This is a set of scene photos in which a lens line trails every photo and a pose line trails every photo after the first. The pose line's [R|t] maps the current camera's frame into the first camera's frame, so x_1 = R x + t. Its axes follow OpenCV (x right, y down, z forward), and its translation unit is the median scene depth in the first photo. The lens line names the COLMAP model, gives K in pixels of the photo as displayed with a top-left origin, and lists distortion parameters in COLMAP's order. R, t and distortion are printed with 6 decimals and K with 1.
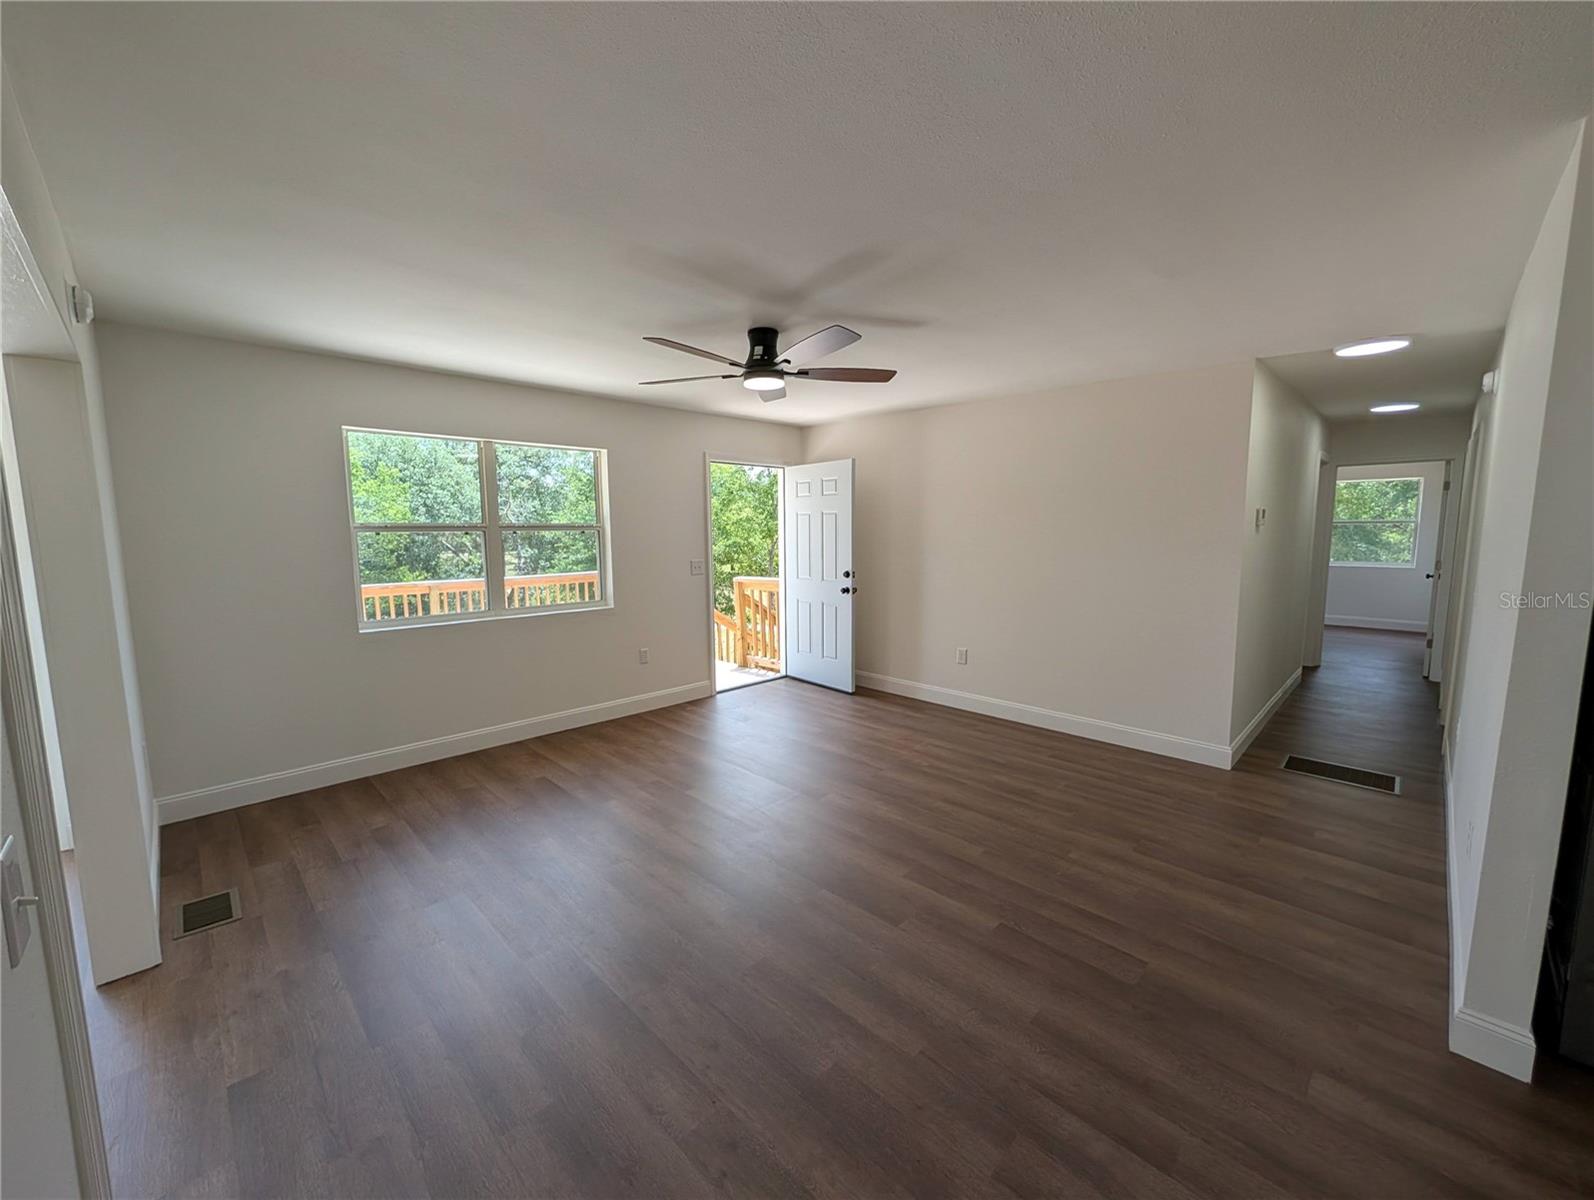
lens RADIAL K [[630.9, 0, 798.6], [0, 630.9, 599.2], [0, 0, 1]] dist [-0.001105, -0.000296]
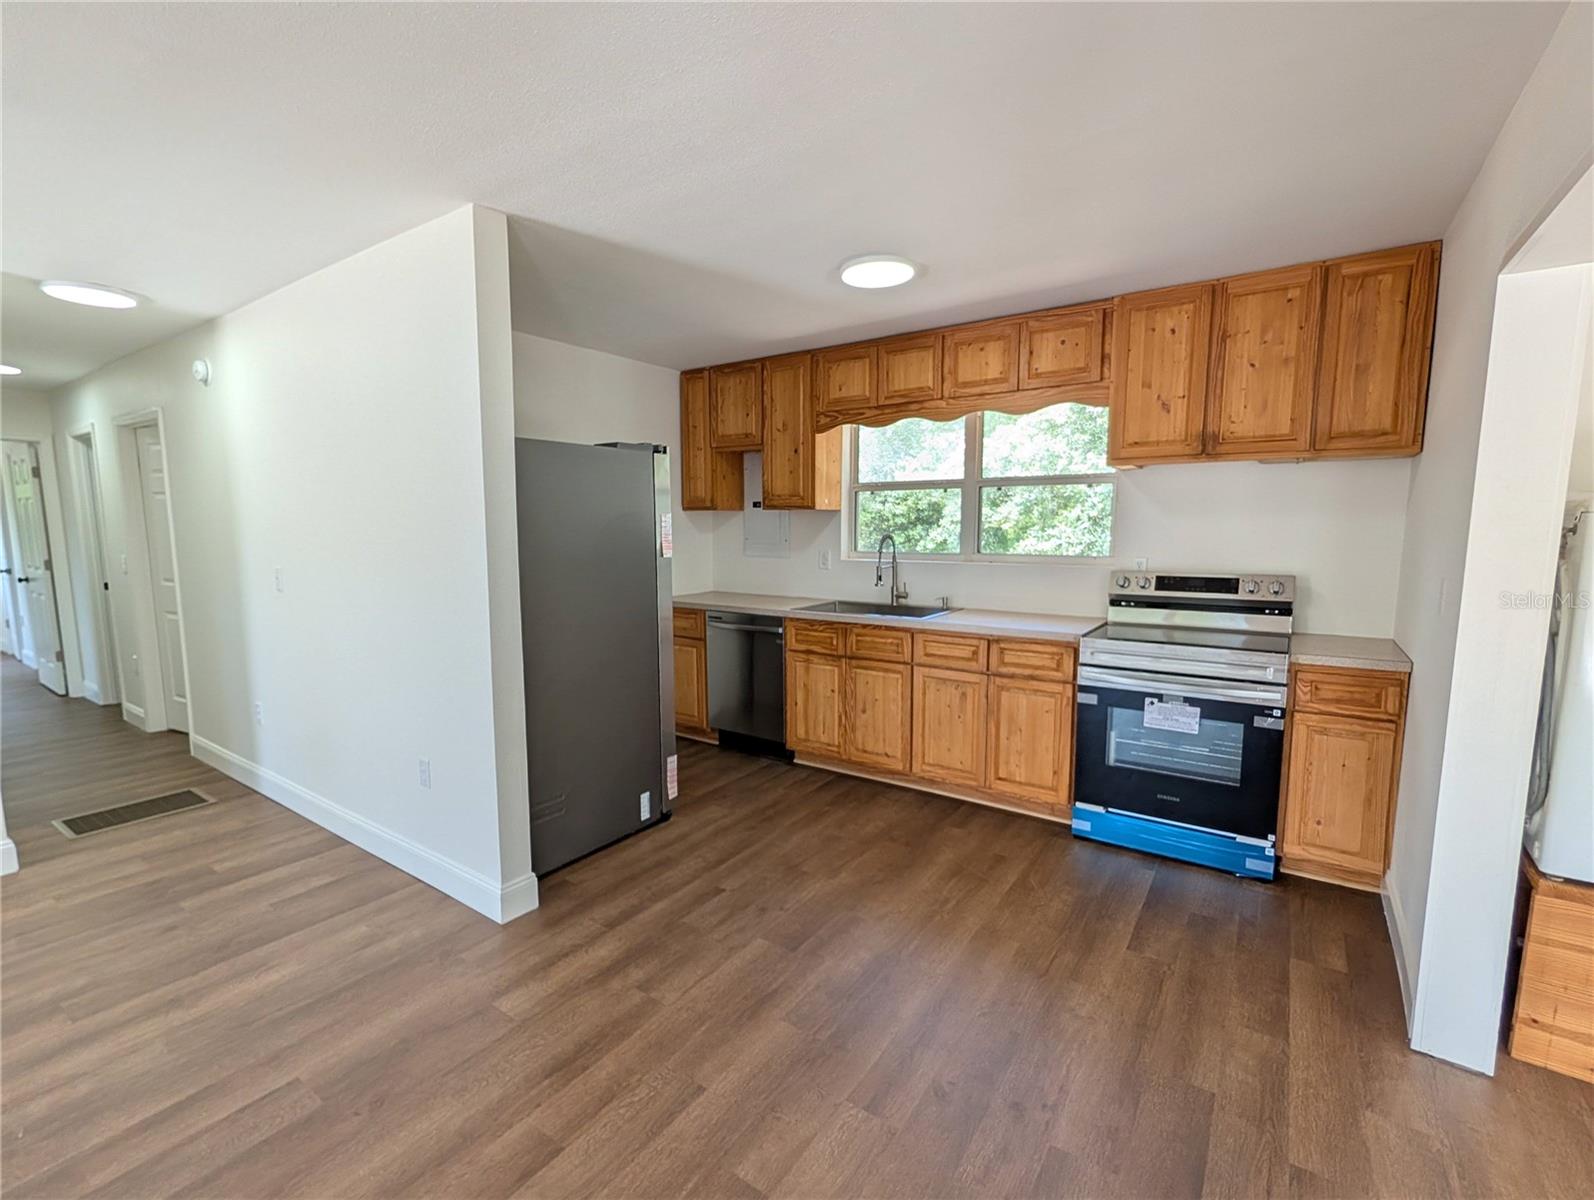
lens RADIAL K [[714.1, 0, 791.9], [0, 714.1, 608.1], [0, 0, 1]] dist [-0.001688, -0.000520]
pose [[-0.173922, -0.113292, 0.978221, -0.173009], [0.116729, 0.983985, 0.134713, -0.013231], [-0.977817, 0.137616, -0.157912, 0.254440]]
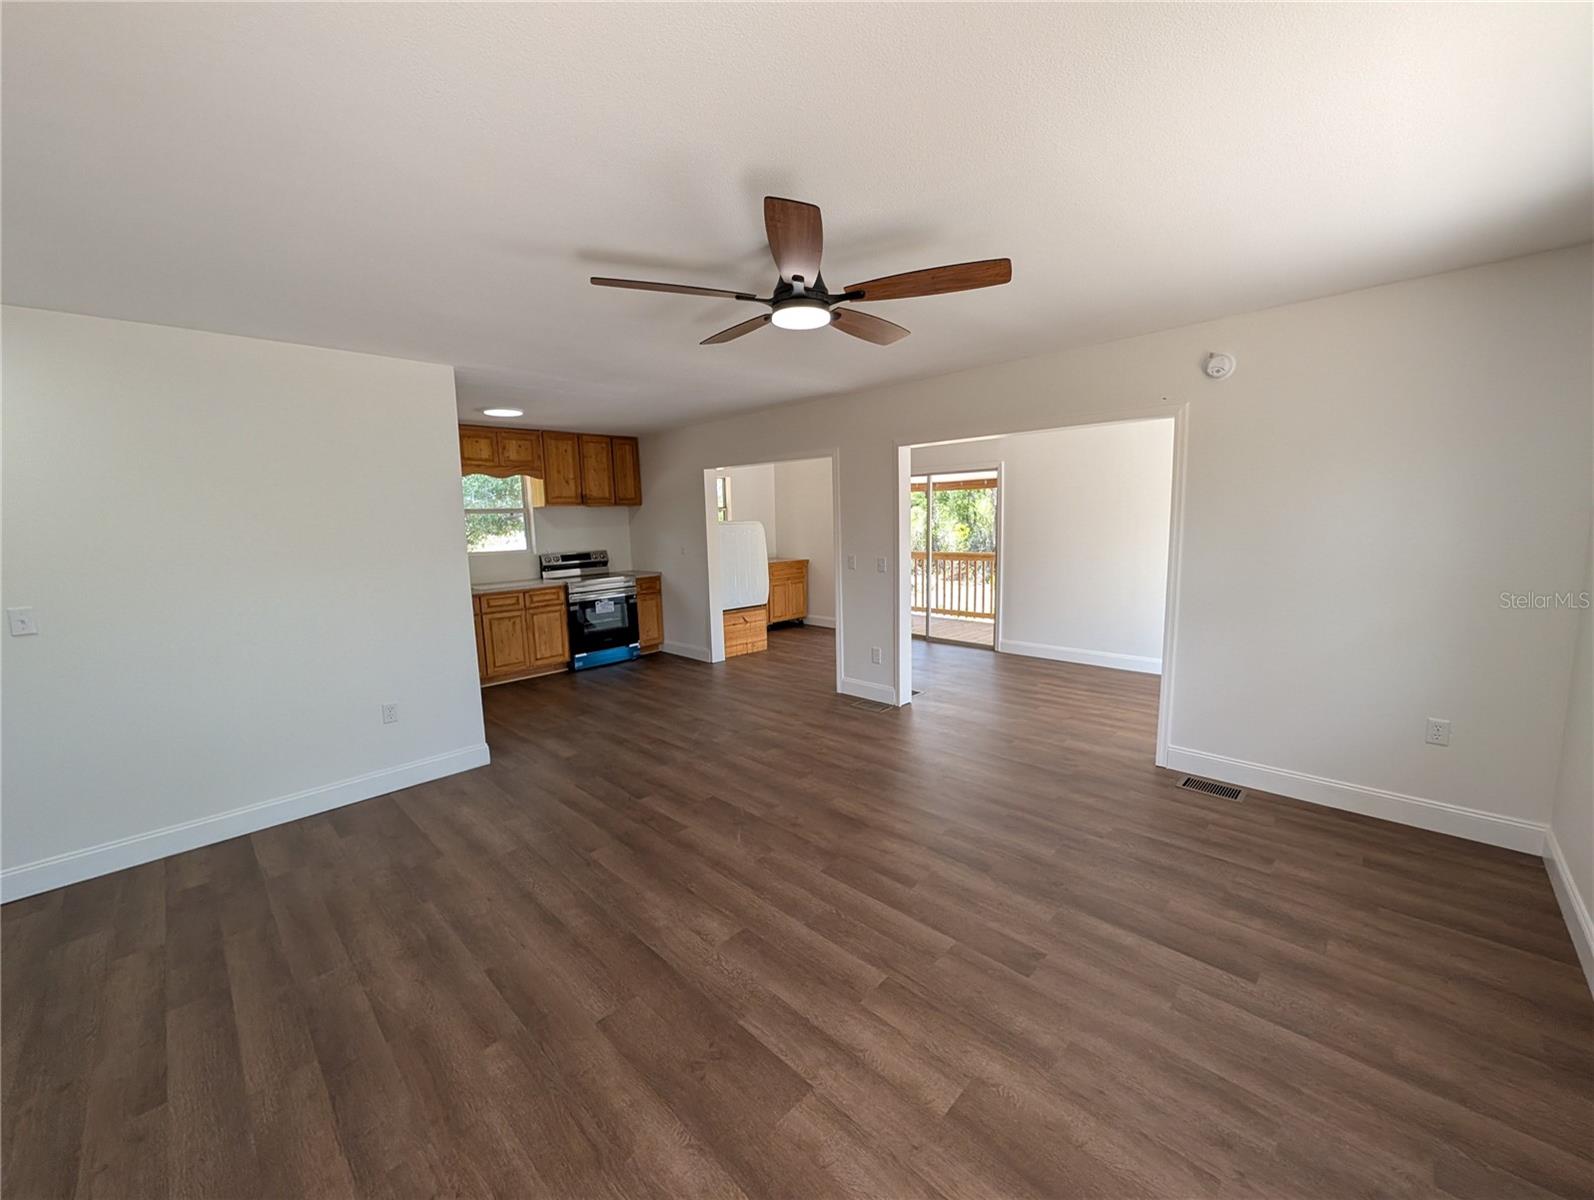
lens RADIAL K [[619.8, 0, 798.7], [0, 619.8, 594.7], [0, 0, 1]] dist [-0.000108, -0.000100]
pose [[-0.999415, 0.033521, -0.006735, -0.029379], [0.030940, 0.970507, 0.239081, -0.160427], [0.014551, 0.238733, -0.970976, 1.340650]]
